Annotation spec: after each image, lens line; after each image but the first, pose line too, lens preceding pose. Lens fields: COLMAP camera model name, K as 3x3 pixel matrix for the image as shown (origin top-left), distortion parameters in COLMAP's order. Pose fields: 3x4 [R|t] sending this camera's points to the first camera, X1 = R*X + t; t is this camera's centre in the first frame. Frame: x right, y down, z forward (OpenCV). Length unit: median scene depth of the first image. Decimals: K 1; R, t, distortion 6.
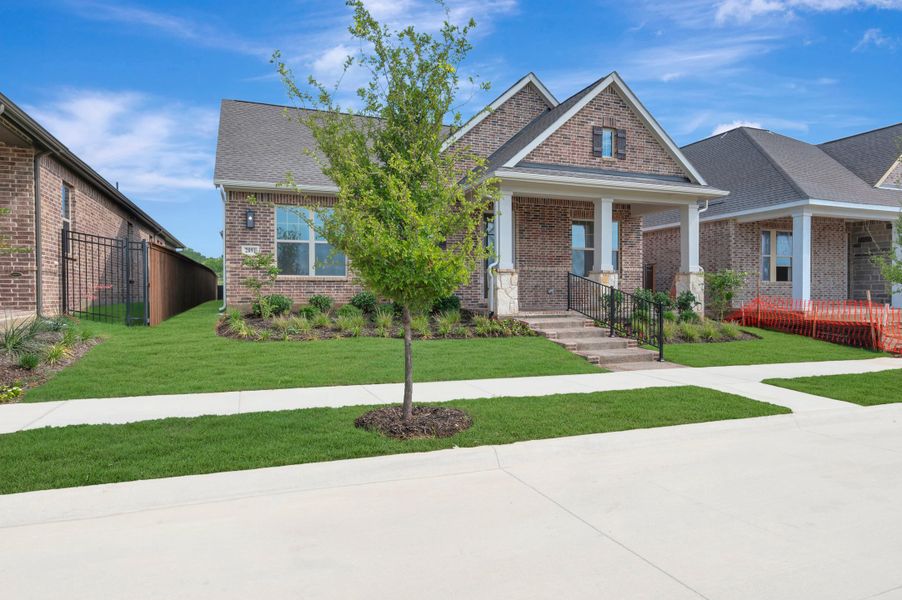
lens RADIAL K [[356.7, 0, 453.6], [0, 356.7, 297.8], [0, 0, 1]] dist [0.001104, 0.000133]
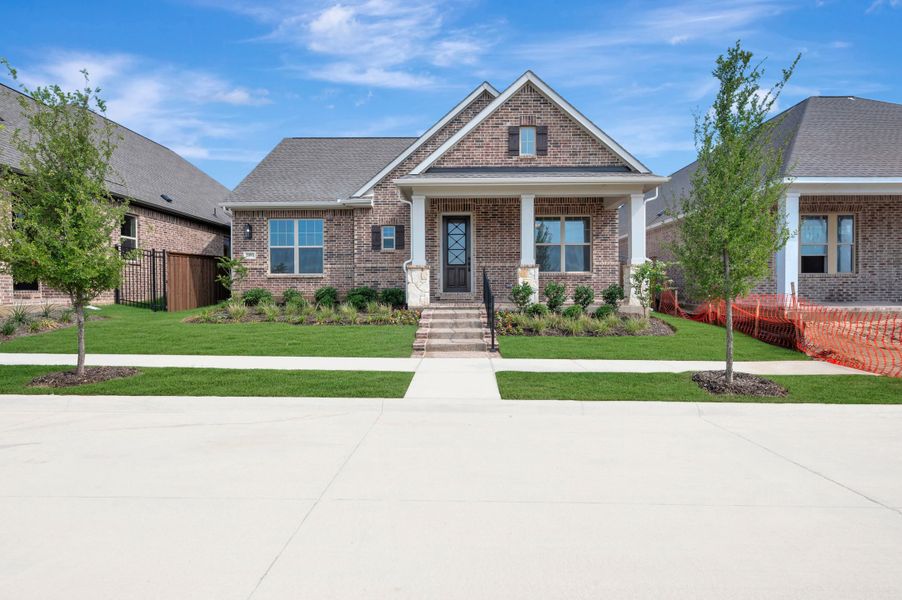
lens RADIAL K [[321.4, 0, 450.7], [0, 321.4, 294.7], [0, 0, 1]] dist [-0.000580, 0.000004]
pose [[0.968591, 0.002080, -0.248651, 0.451312], [-0.000870, 0.999987, 0.004976, 0.005735], [0.248659, -0.004603, 0.968580, 0.045640]]
